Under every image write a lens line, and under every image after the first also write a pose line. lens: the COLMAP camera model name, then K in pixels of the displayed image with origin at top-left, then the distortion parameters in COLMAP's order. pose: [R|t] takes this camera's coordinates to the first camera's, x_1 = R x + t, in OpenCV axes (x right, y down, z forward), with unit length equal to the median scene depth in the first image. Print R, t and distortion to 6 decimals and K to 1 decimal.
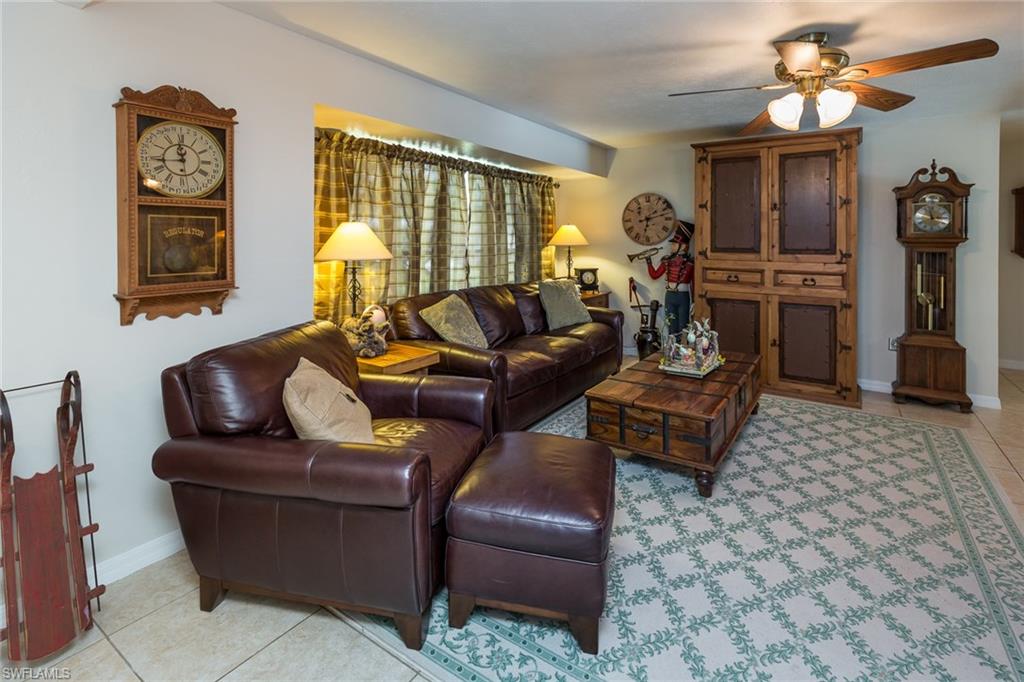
lens RADIAL K [[493.9, 0, 512.3], [0, 493.9, 235.9], [0, 0, 1]] dist [0.000601, -0.000684]
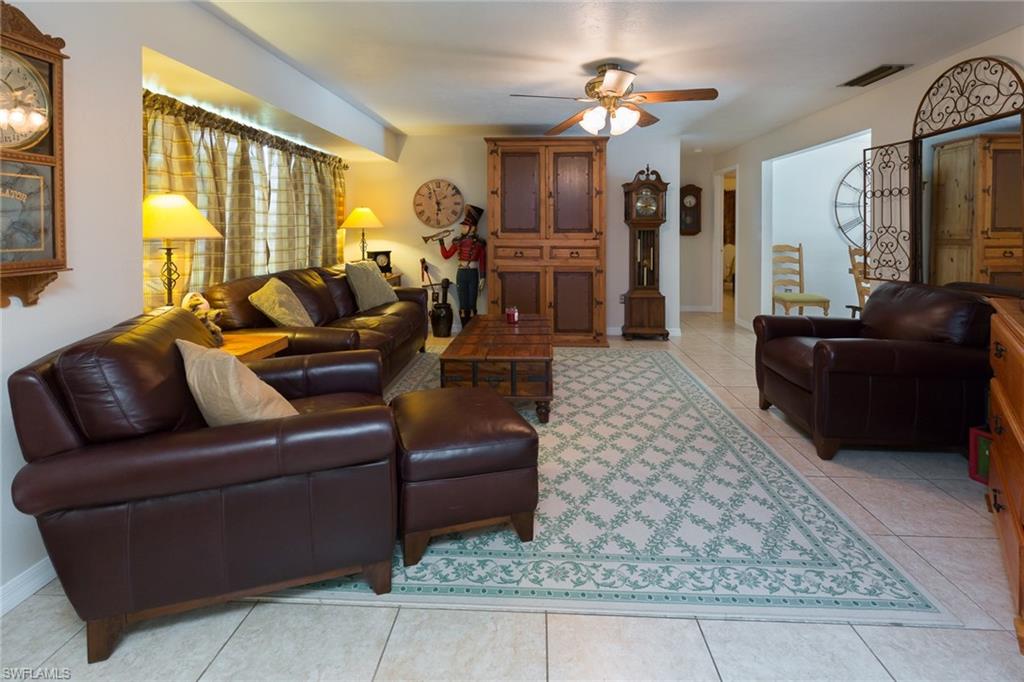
lens RADIAL K [[502.9, 0, 510.1], [0, 502.9, 229.0], [0, 0, 1]] dist [0.000113, -0.000373]
pose [[0.855565, -0.001823, 0.517692, -0.209661], [-0.000913, 0.999987, 0.005030, 0.020827], [-0.517695, -0.004777, 0.855552, -0.021984]]
